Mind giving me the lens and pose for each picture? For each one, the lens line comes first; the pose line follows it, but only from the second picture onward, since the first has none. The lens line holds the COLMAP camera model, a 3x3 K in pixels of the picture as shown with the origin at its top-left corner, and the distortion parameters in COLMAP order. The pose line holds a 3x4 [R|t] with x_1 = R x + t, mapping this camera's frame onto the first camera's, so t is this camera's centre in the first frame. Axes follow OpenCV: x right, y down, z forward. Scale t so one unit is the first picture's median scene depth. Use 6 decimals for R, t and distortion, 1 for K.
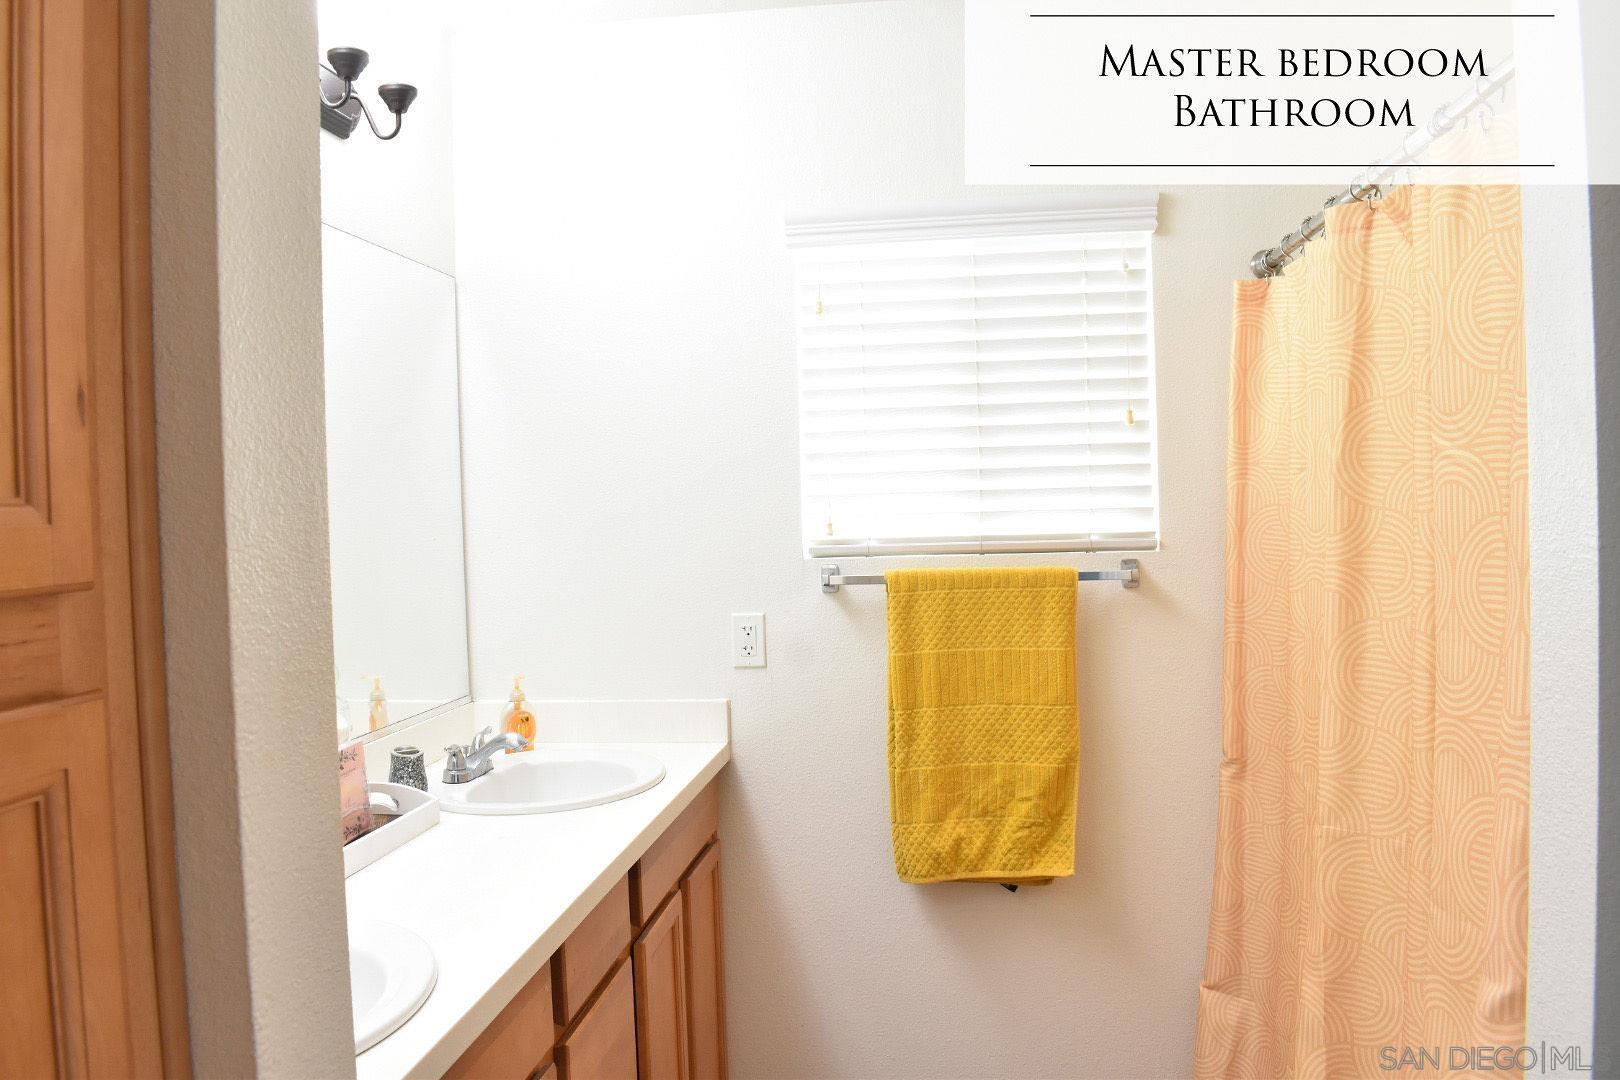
lens RADIAL K [[1259.5, 0, 801.1], [0, 1259.5, 536.7], [0, 0, 1]] dist [-0.091436, 0.010666]
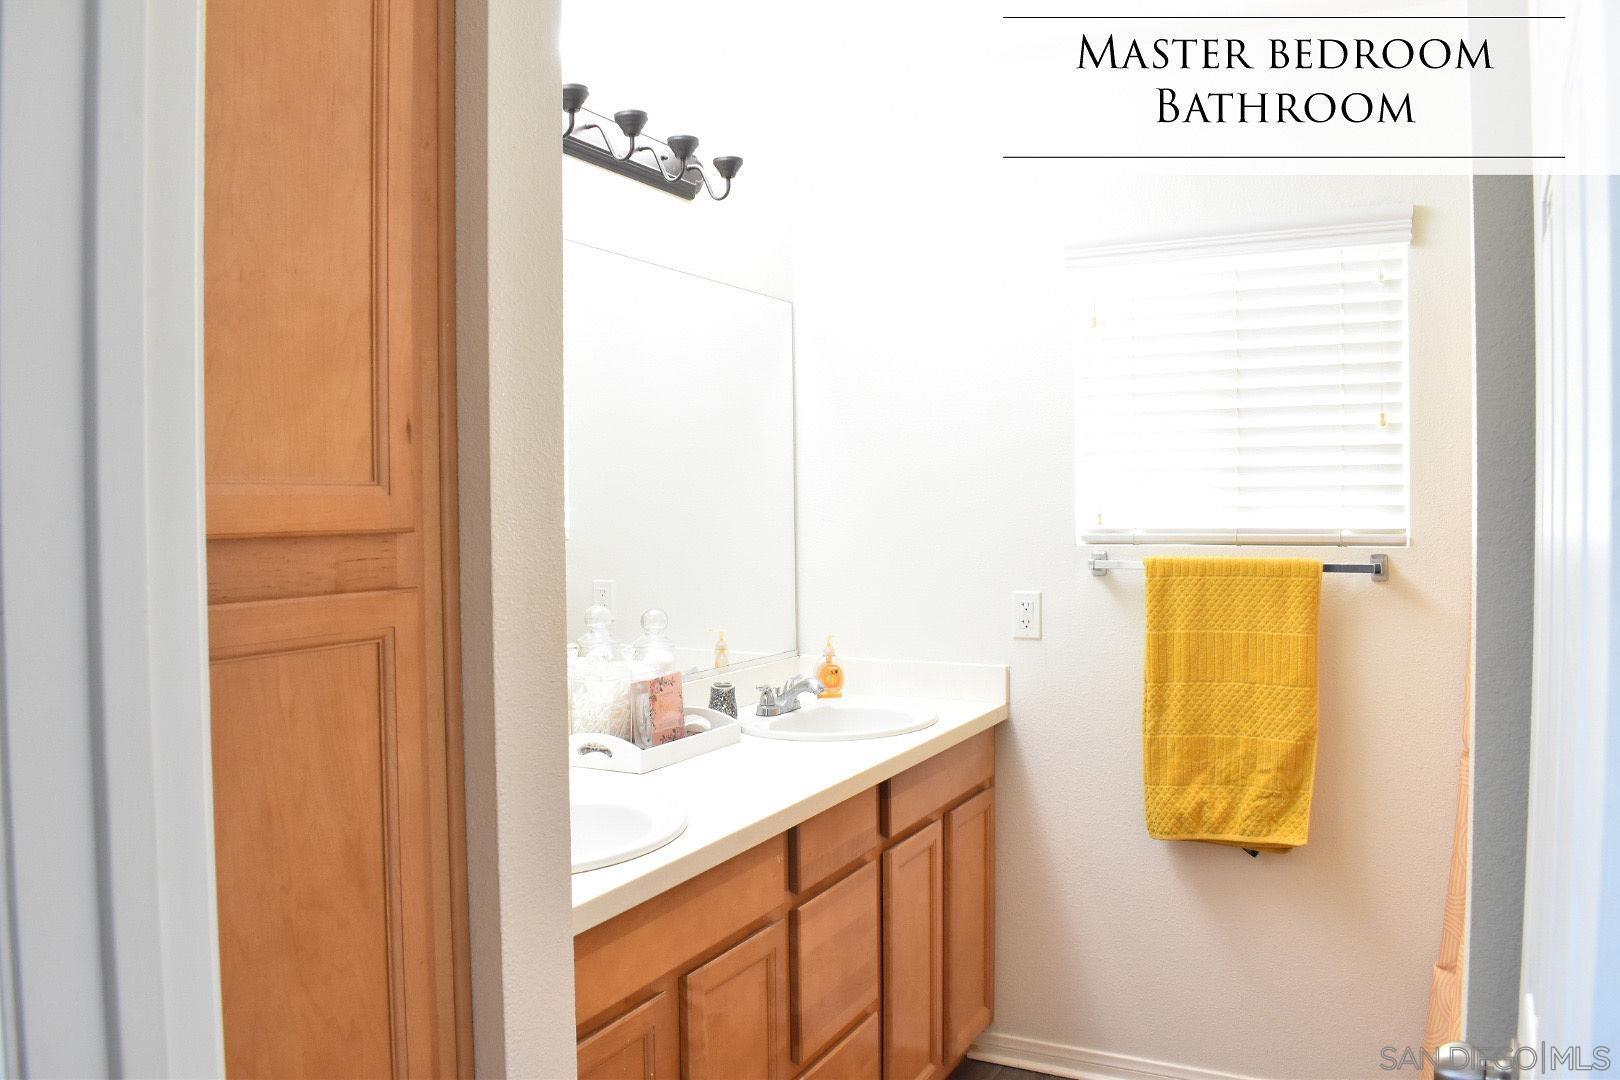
lens RADIAL K [[1259.5, 0, 801.1], [0, 1259.5, 536.7], [0, 0, 1]] dist [-0.091436, 0.010666]
pose [[0.940480, 0.027746, -0.338716, 0.158915], [-0.025278, 0.999612, 0.011697, 0.003553], [0.338909, -0.002439, 0.940816, -0.149269]]
